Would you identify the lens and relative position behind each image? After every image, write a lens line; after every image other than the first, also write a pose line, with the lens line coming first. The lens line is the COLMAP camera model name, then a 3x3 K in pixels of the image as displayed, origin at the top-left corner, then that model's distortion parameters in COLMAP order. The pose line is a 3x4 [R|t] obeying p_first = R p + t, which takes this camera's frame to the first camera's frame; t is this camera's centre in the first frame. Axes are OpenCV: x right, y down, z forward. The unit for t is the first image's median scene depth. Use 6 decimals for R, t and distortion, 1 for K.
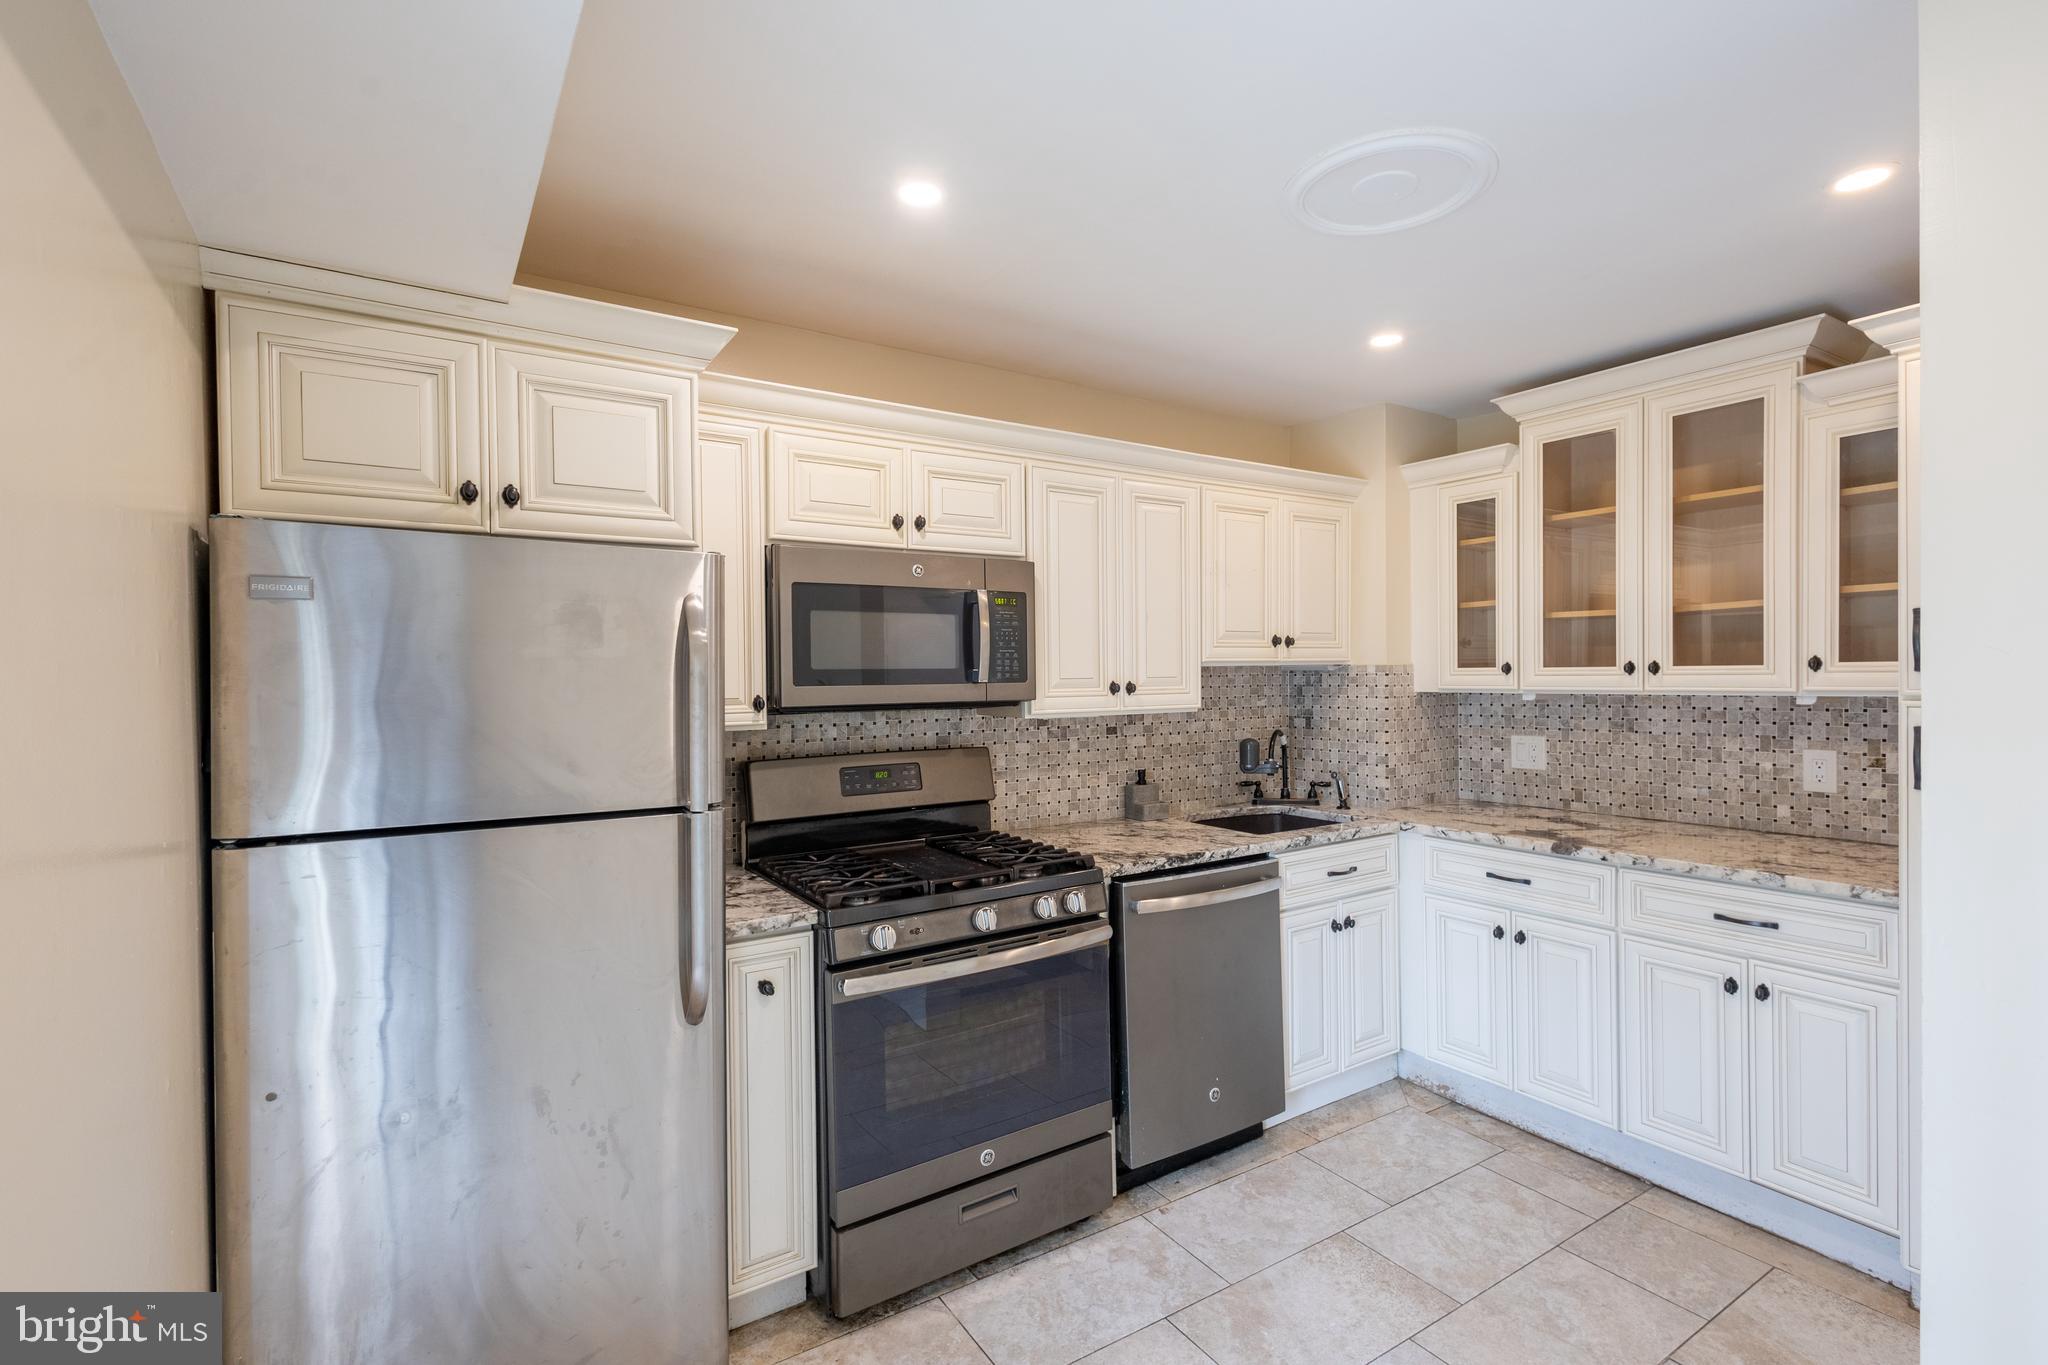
lens RADIAL K [[937.5, 0, 1023.3], [0, 937.5, 678.5], [0, 0, 1]] dist [0.008457, -0.000161]
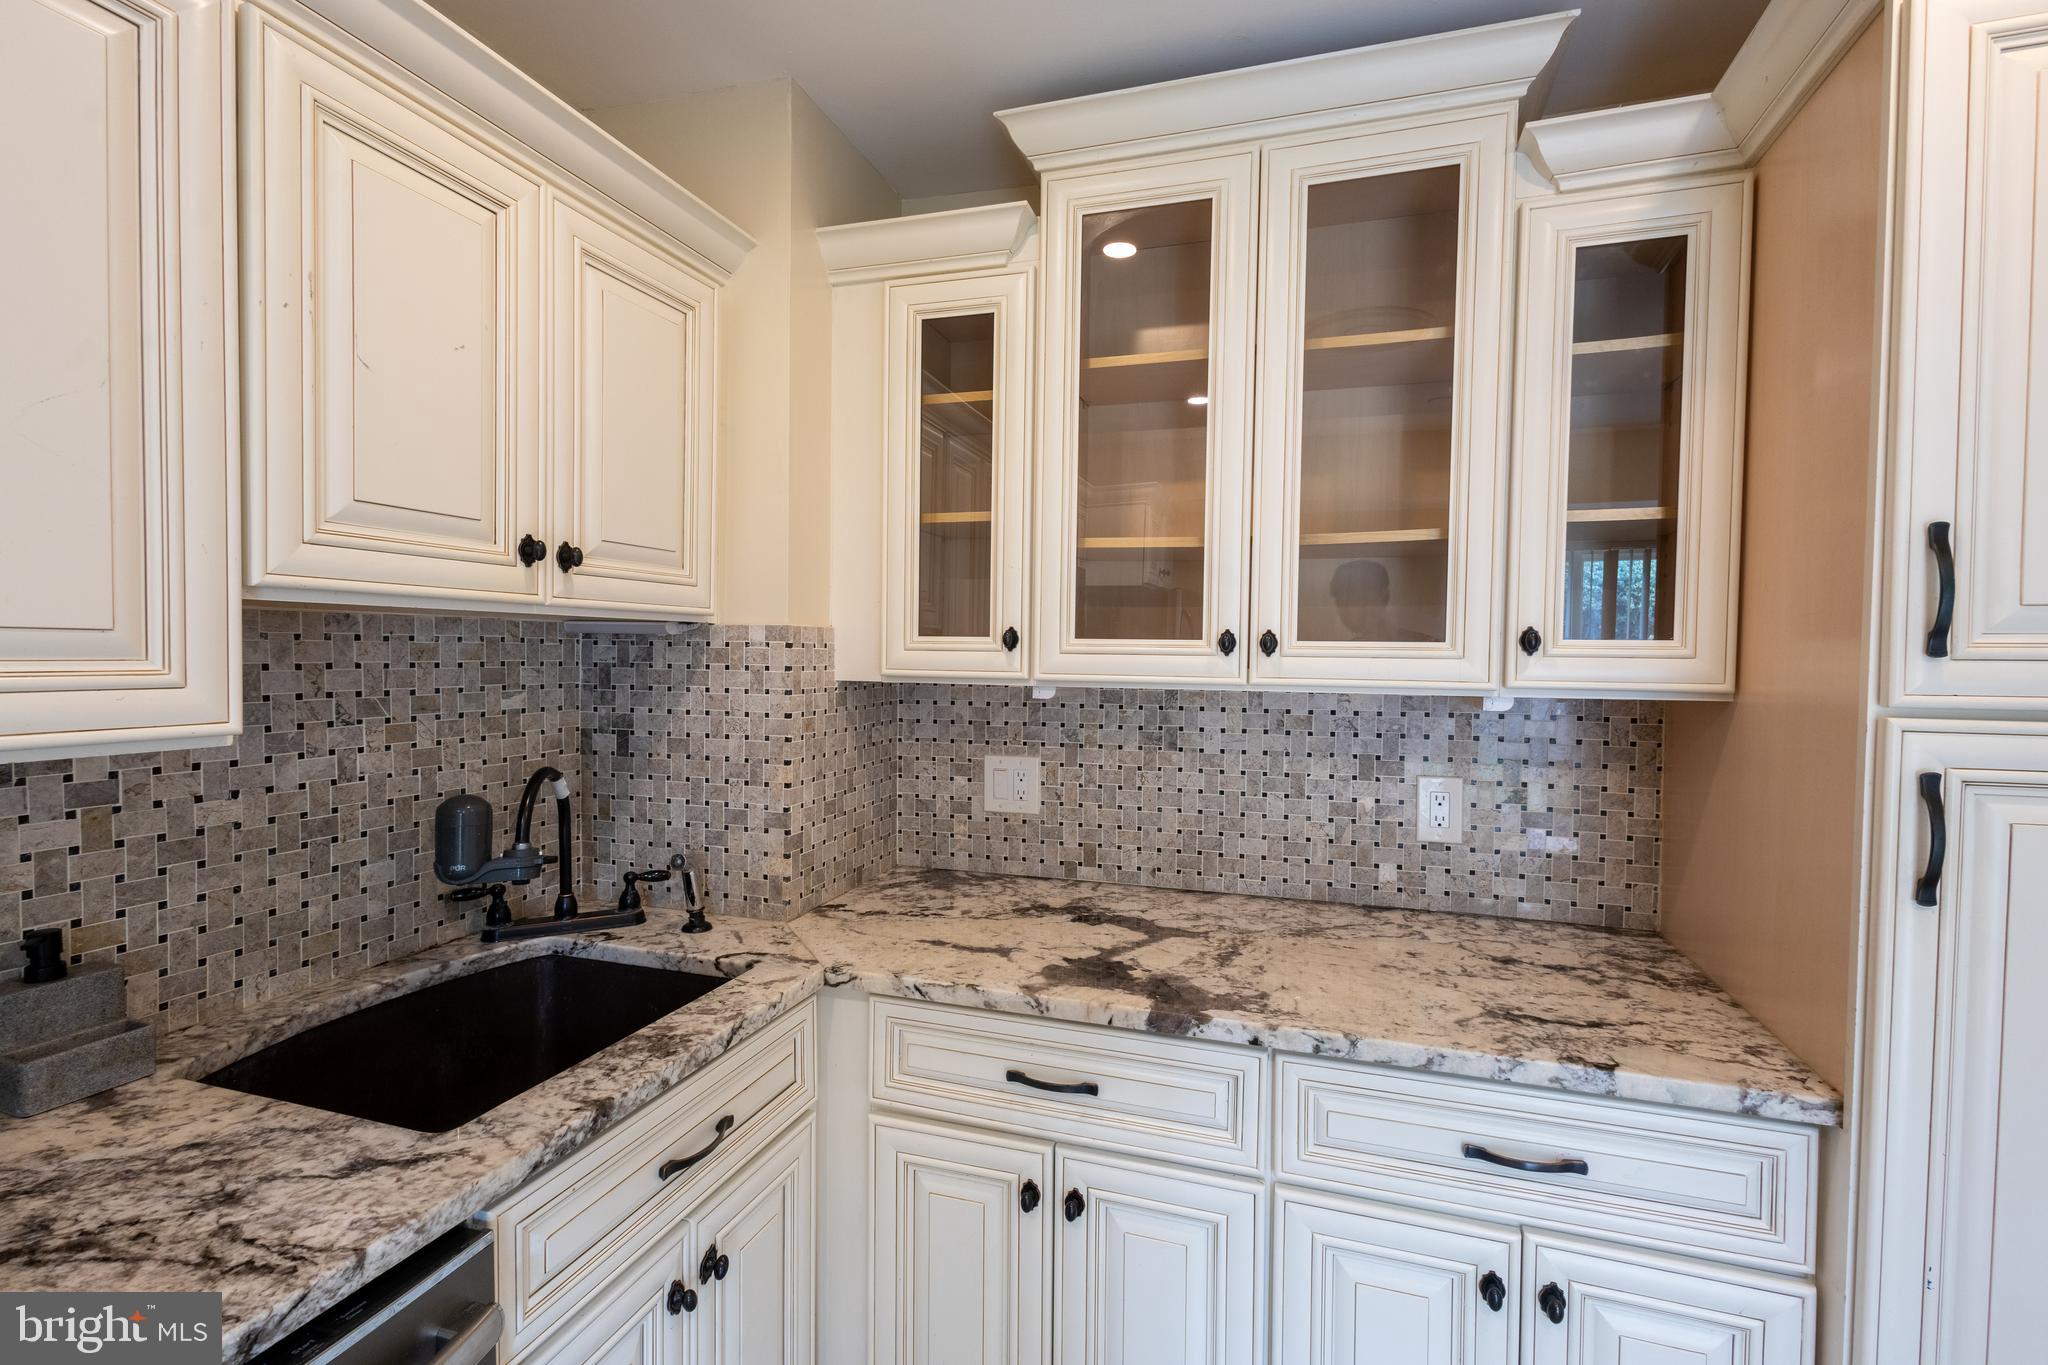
lens RADIAL K [[937.8, 0, 1032.7], [0, 937.8, 687.2], [0, 0, 1]] dist [0.011845, 0.000525]
pose [[0.772221, -0.000782, 0.635354, 0.198220], [-0.019563, 0.999496, 0.025007, 0.003277], [-0.635053, -0.031741, 0.771816, 0.614310]]
